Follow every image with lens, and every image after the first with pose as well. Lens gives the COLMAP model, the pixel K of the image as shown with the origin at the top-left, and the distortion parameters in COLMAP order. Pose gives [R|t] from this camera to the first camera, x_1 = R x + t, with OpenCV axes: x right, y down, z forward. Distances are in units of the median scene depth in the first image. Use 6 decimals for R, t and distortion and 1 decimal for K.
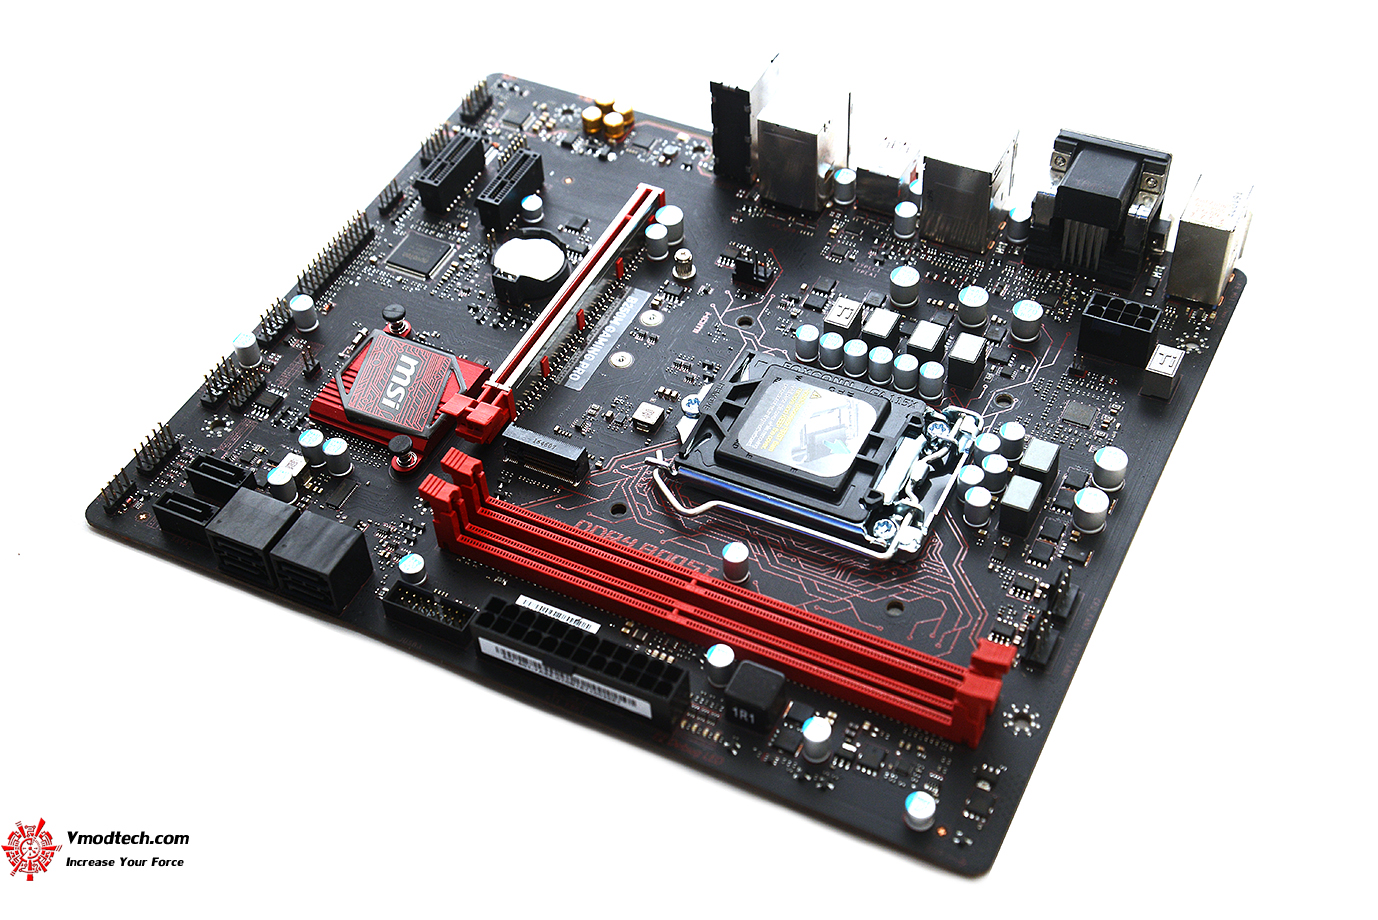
lens RADIAL K [[1804.2, 0, 698.3], [0, 1804.2, 459.4], [0, 0, 1]] dist [0.126434, 0.000000]
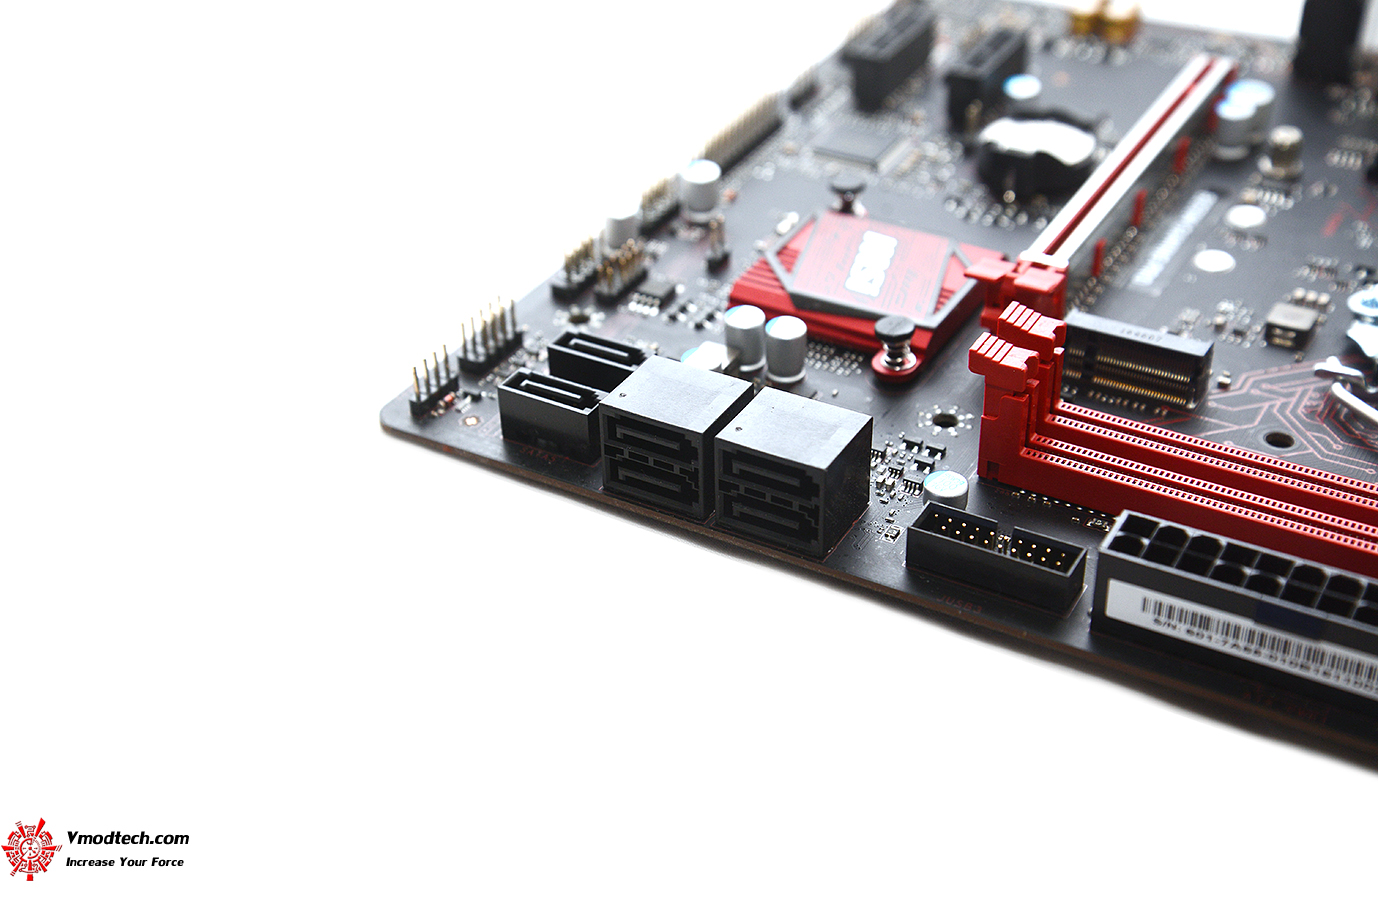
lens RADIAL K [[1893.7, 0, 683.8], [0, 1893.7, 449.4], [0, 0, 1]] dist [0.158898, 0.000000]
pose [[0.997927, 0.048823, -0.041939, -0.202668], [-0.057256, 0.971042, -0.231948, 0.179282], [0.029400, 0.233868, 0.971824, 0.382946]]
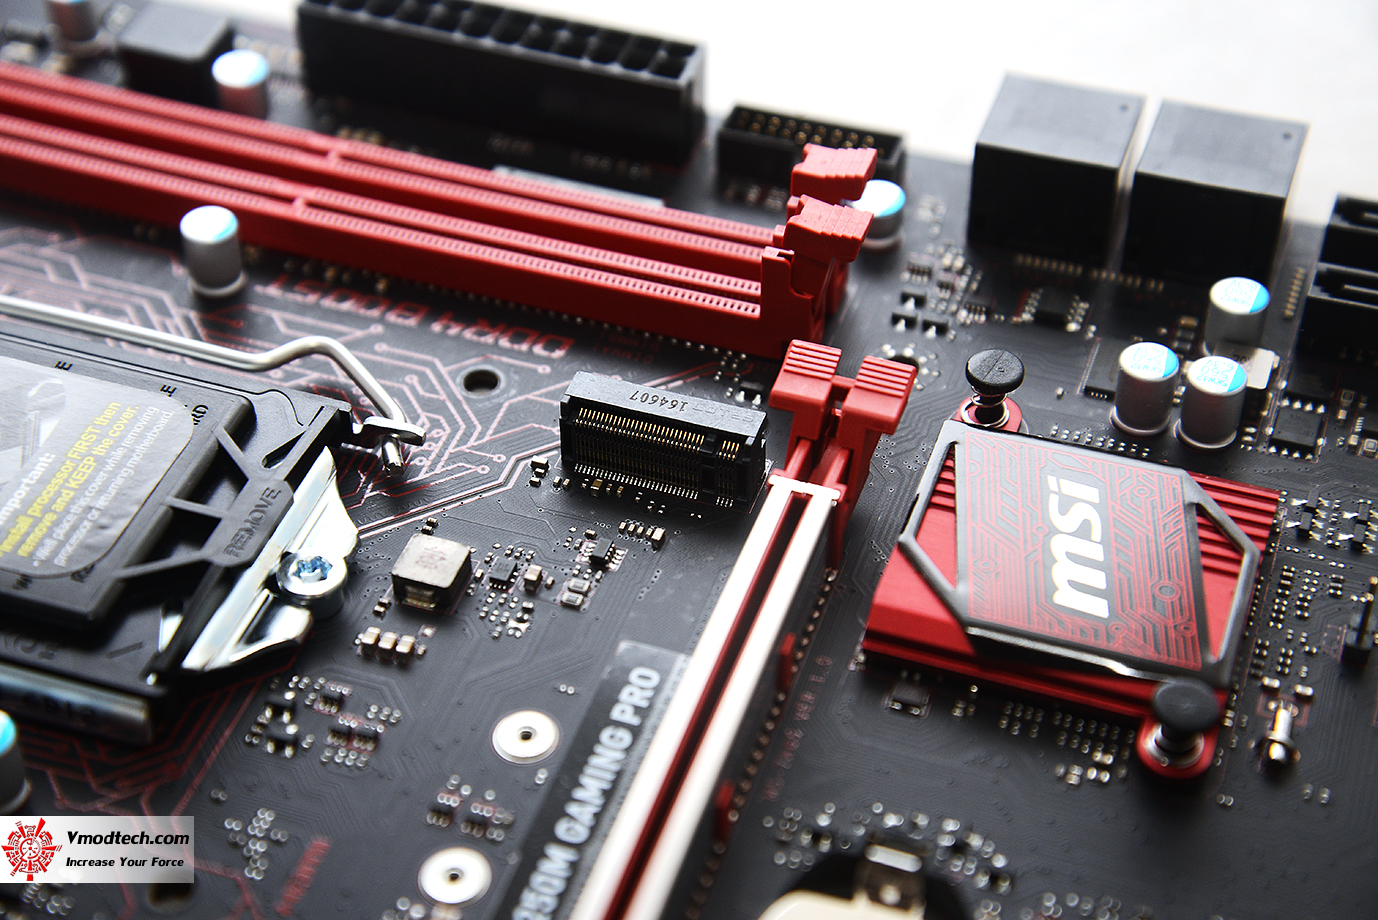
lens RADIAL K [[2552.2, 0, 693.4], [0, 2552.2, 462.6], [0, 0, 1]] dist [0.216169, 0.000000]
pose [[-0.990765, 0.122017, -0.059127, -0.054738], [-0.064615, -0.041515, 0.997046, -0.593280], [0.119202, 0.991659, 0.049016, 0.965154]]
